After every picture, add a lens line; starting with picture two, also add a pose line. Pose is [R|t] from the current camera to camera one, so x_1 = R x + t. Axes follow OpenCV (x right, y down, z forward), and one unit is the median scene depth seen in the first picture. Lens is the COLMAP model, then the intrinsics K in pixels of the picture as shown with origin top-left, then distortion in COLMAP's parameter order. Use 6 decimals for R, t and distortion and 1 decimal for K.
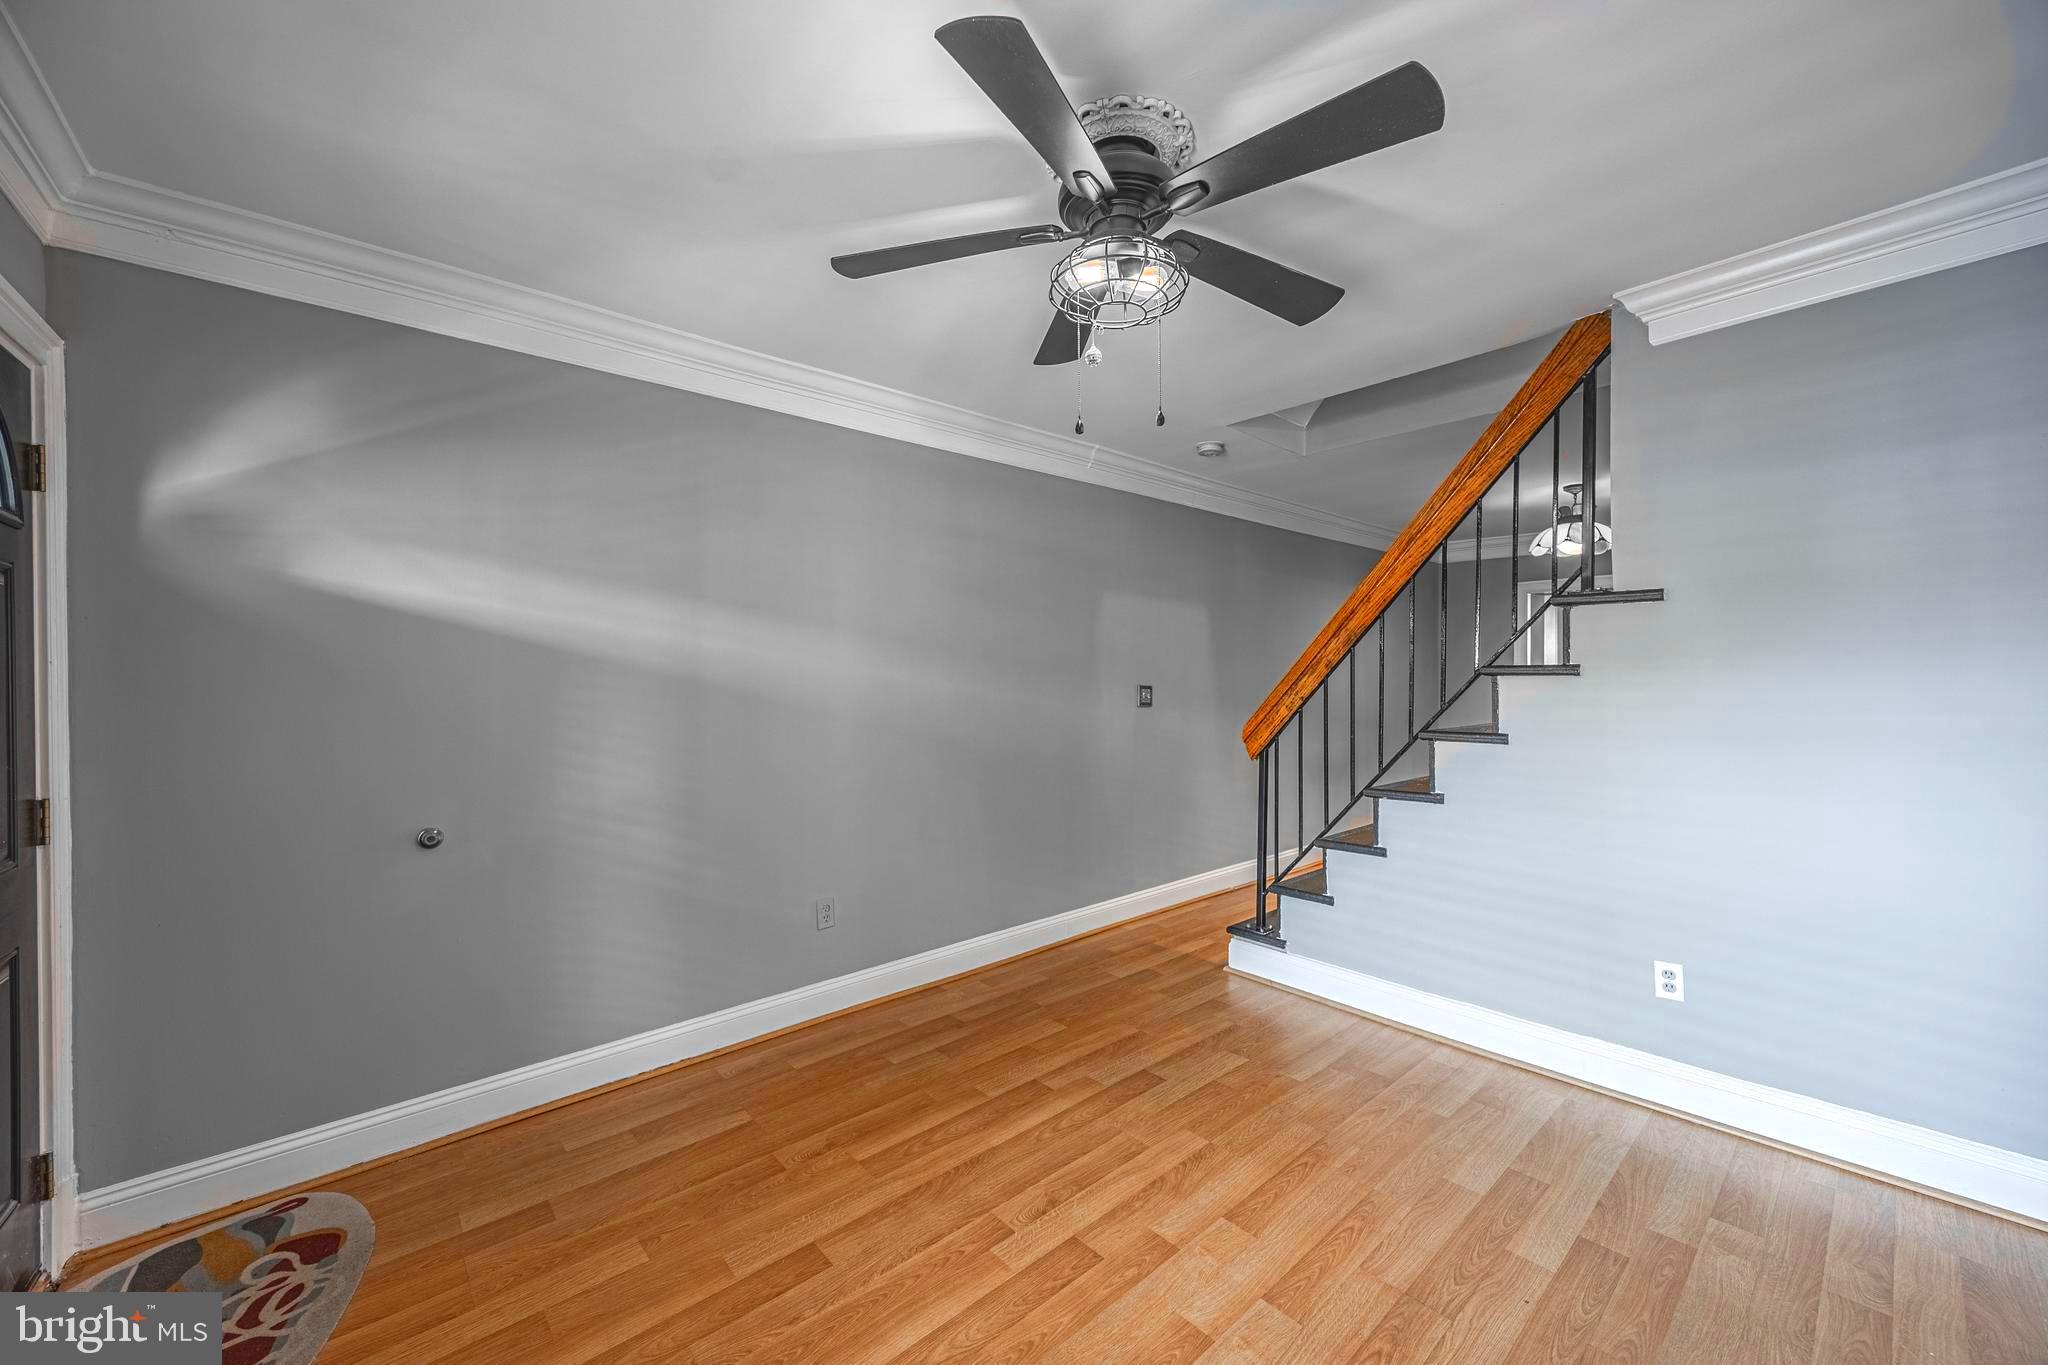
lens RADIAL K [[791.4, 0, 1041.6], [0, 791.4, 681.3], [0, 0, 1]] dist [0.016178, -0.000079]
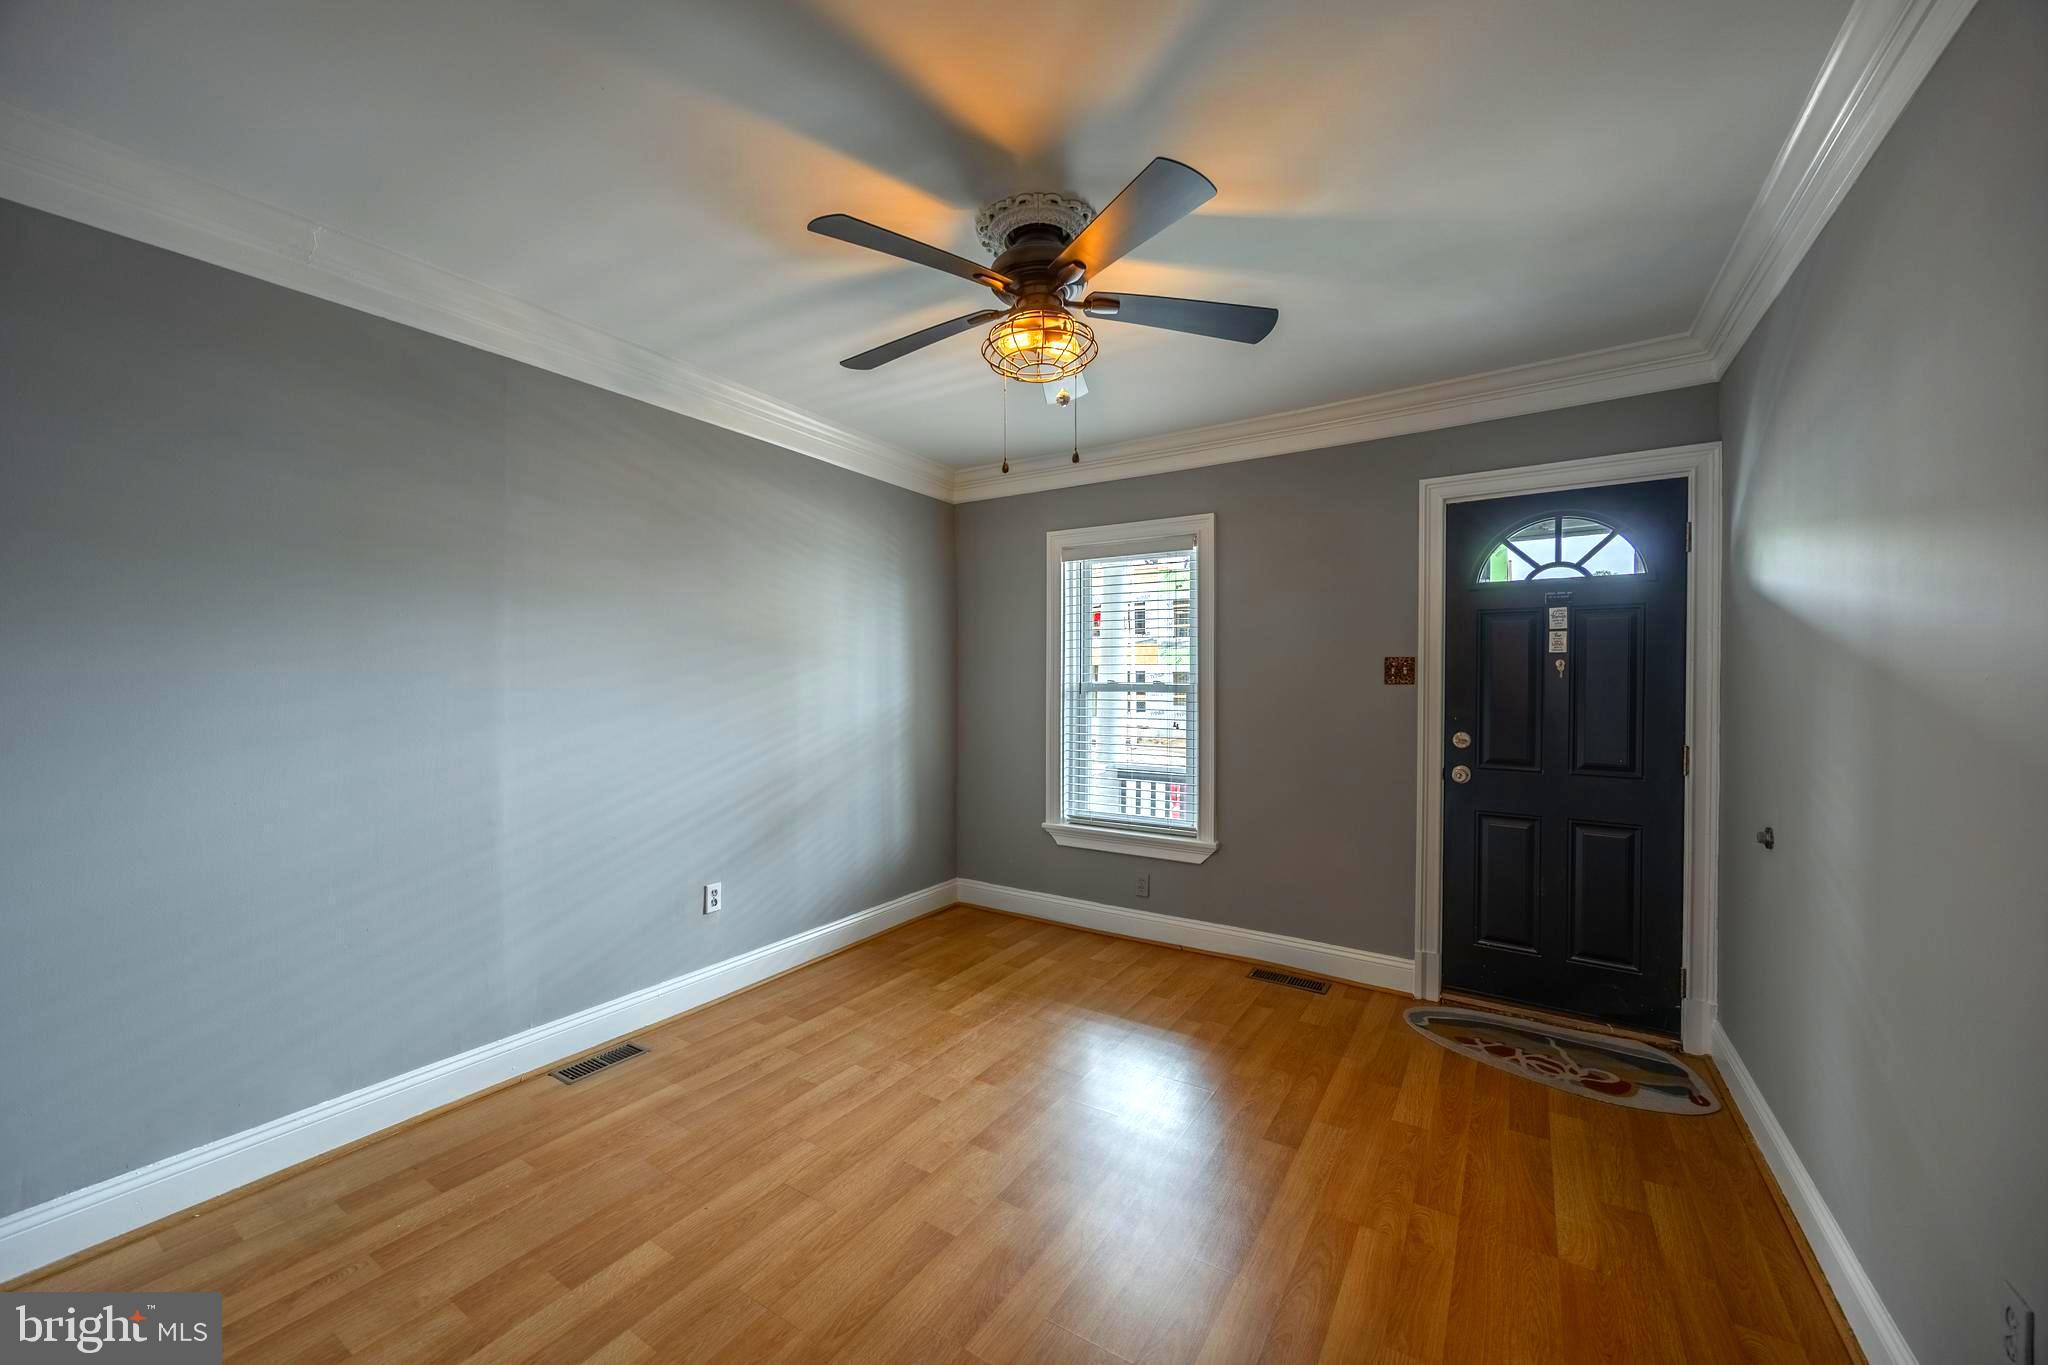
lens RADIAL K [[773.9, 0, 1025.0], [0, 773.9, 684.9], [0, 0, 1]] dist [0.001052, 0.000040]
pose [[-0.967360, 0.005900, -0.253337, 0.292907], [0.003567, 0.999947, 0.009669, -0.003666], [0.253381, 0.008450, -0.967330, 1.487525]]
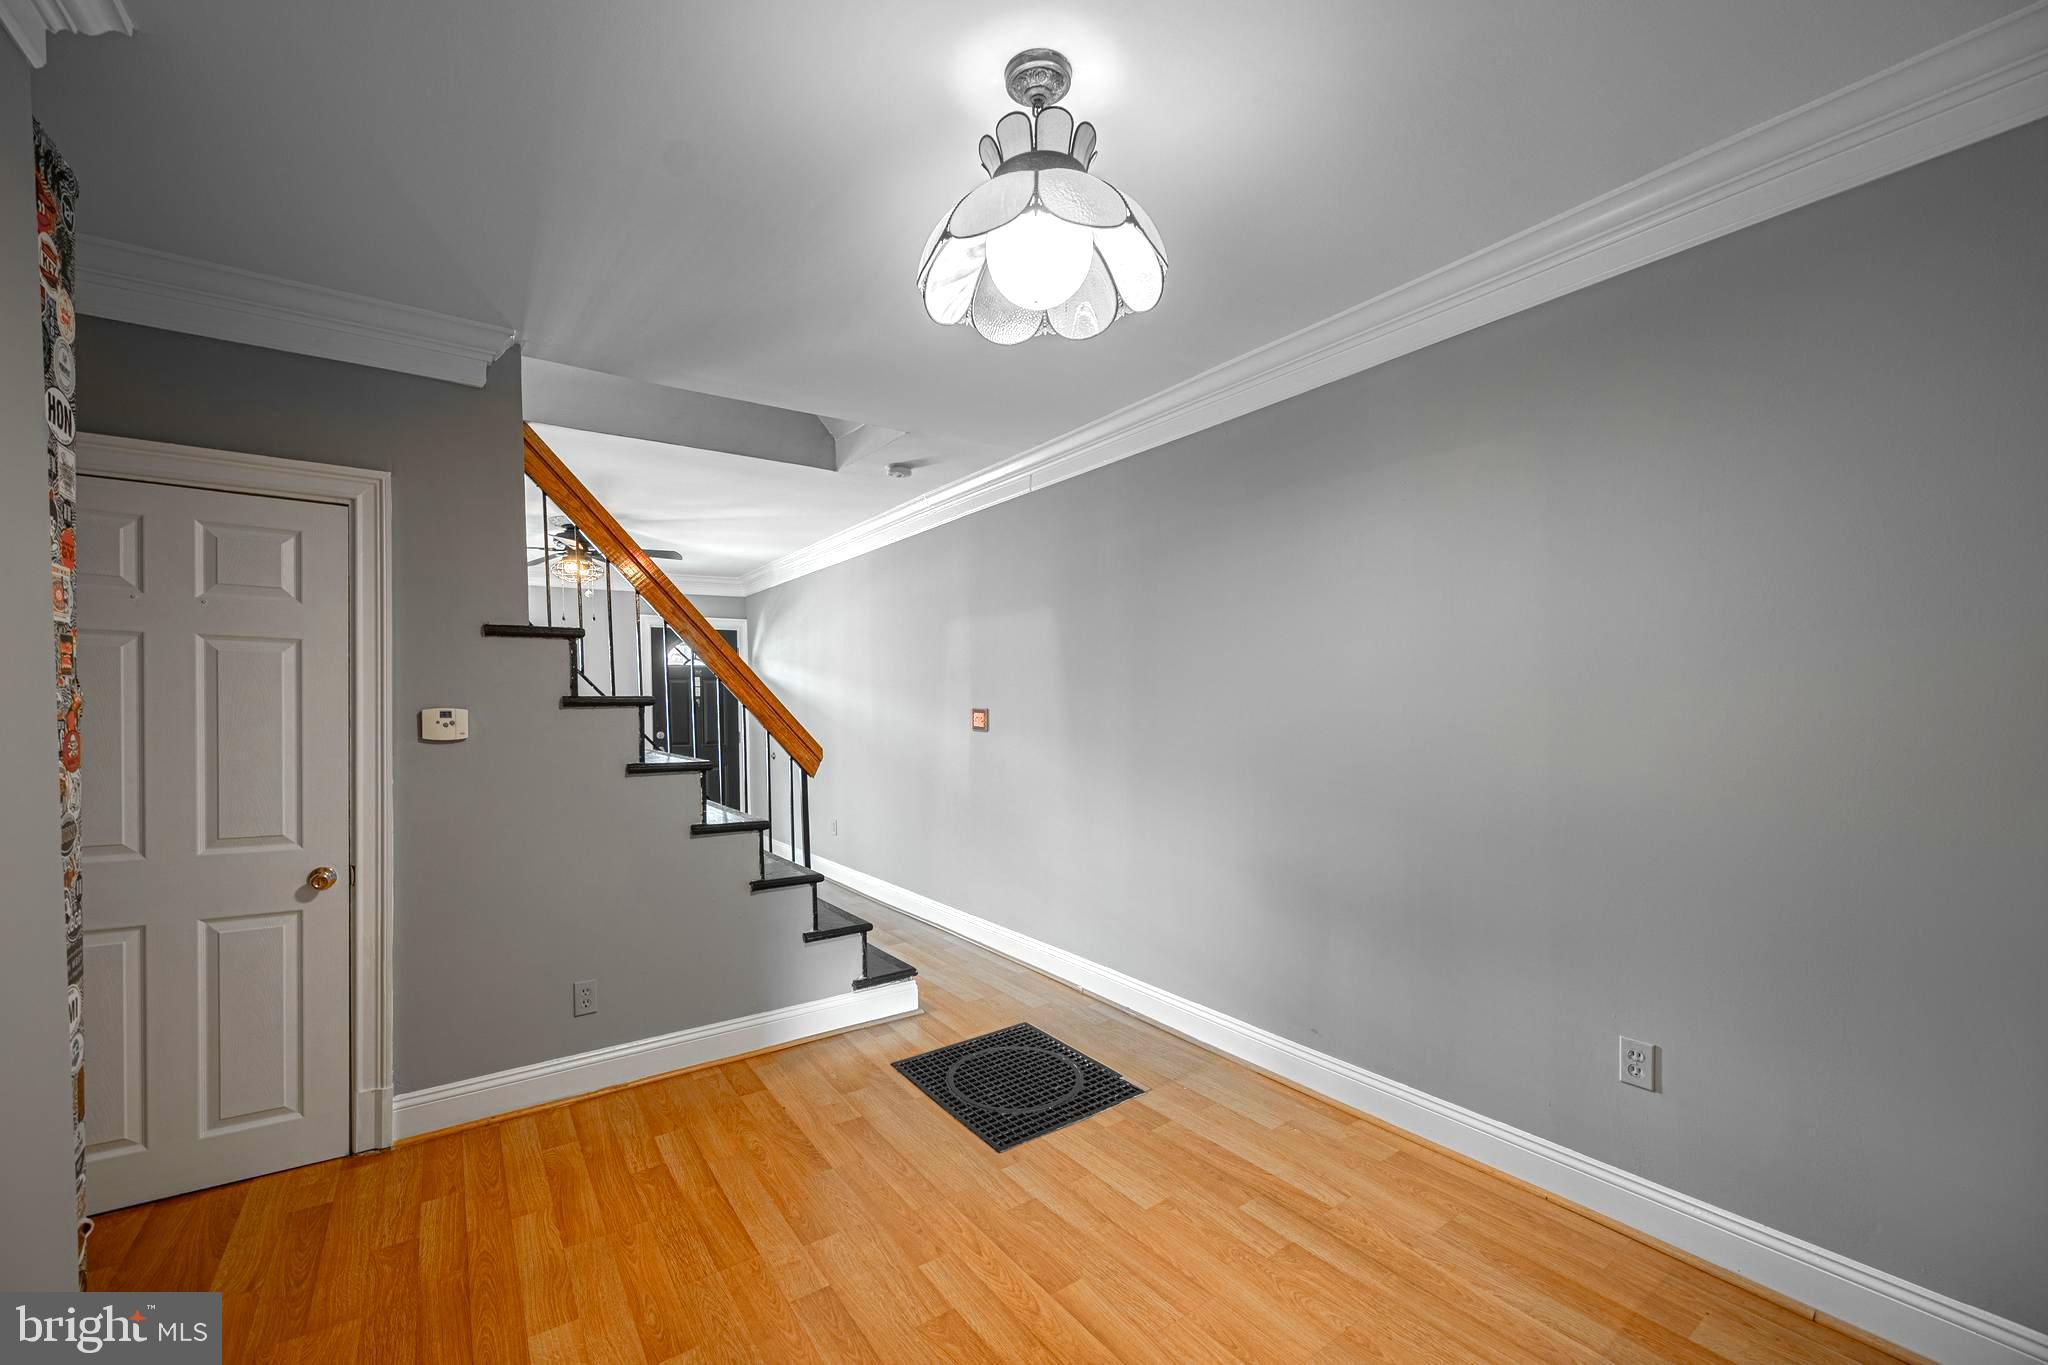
lens RADIAL K [[805.4, 0, 975.0], [0, 805.4, 720.0], [0, 0, 1]] dist [-0.000974, -0.000092]
pose [[-0.153020, 0.027237, -0.987848, 1.917680], [0.013646, 0.999583, 0.025447, -0.010984], [0.988129, -0.009586, -0.153328, 1.988731]]
